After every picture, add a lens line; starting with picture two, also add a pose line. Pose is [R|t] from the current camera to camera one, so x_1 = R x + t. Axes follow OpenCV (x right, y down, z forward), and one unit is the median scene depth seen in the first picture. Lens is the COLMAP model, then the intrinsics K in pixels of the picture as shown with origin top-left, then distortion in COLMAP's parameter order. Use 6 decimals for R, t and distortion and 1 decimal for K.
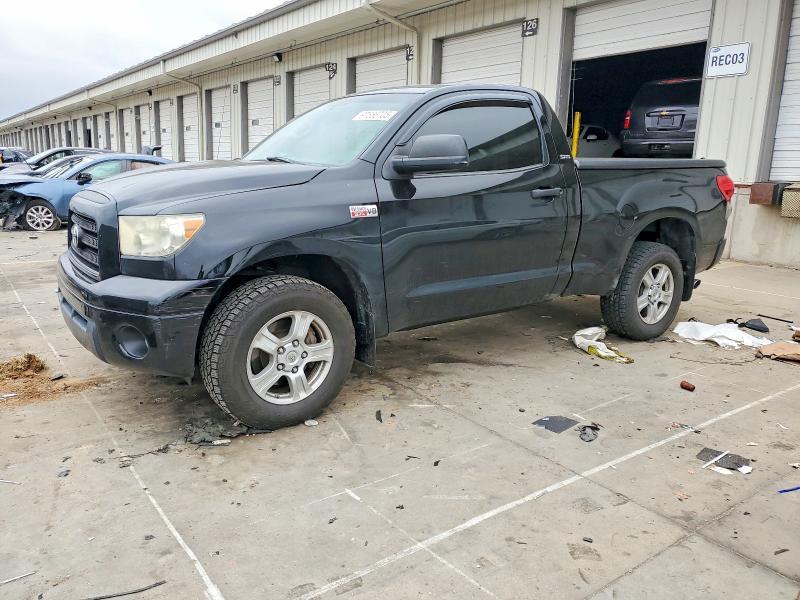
lens RADIAL K [[643.8, 0, 400.0], [0, 643.8, 300.0], [0, 0, 1]] dist [0.002035, 0.010341]
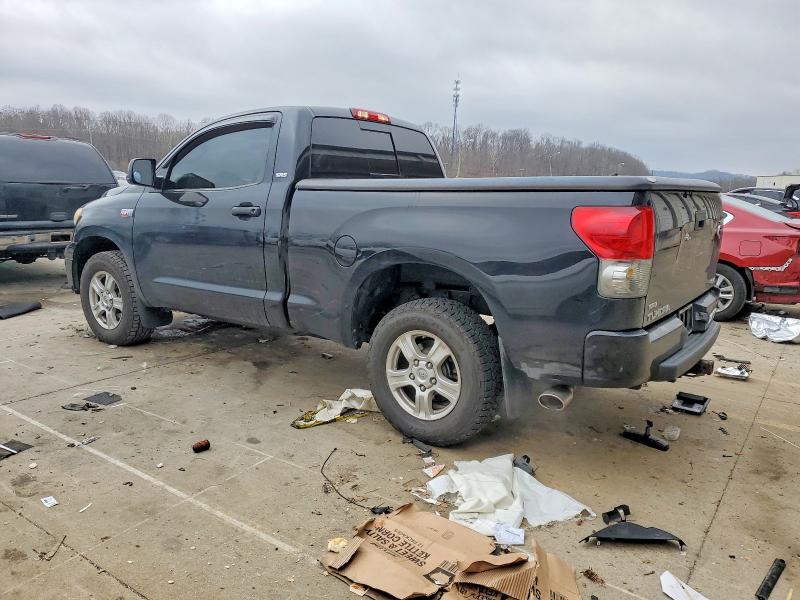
lens RADIAL K [[643.8, 0, 400.0], [0, 643.8, 300.0], [0, 0, 1]] dist [0.002035, 0.010341]
pose [[0.293020, 0.152600, -0.943850, 1.313145], [-0.220235, 0.971407, 0.088683, -0.182966], [0.930395, 0.181883, 0.318250, 0.970323]]
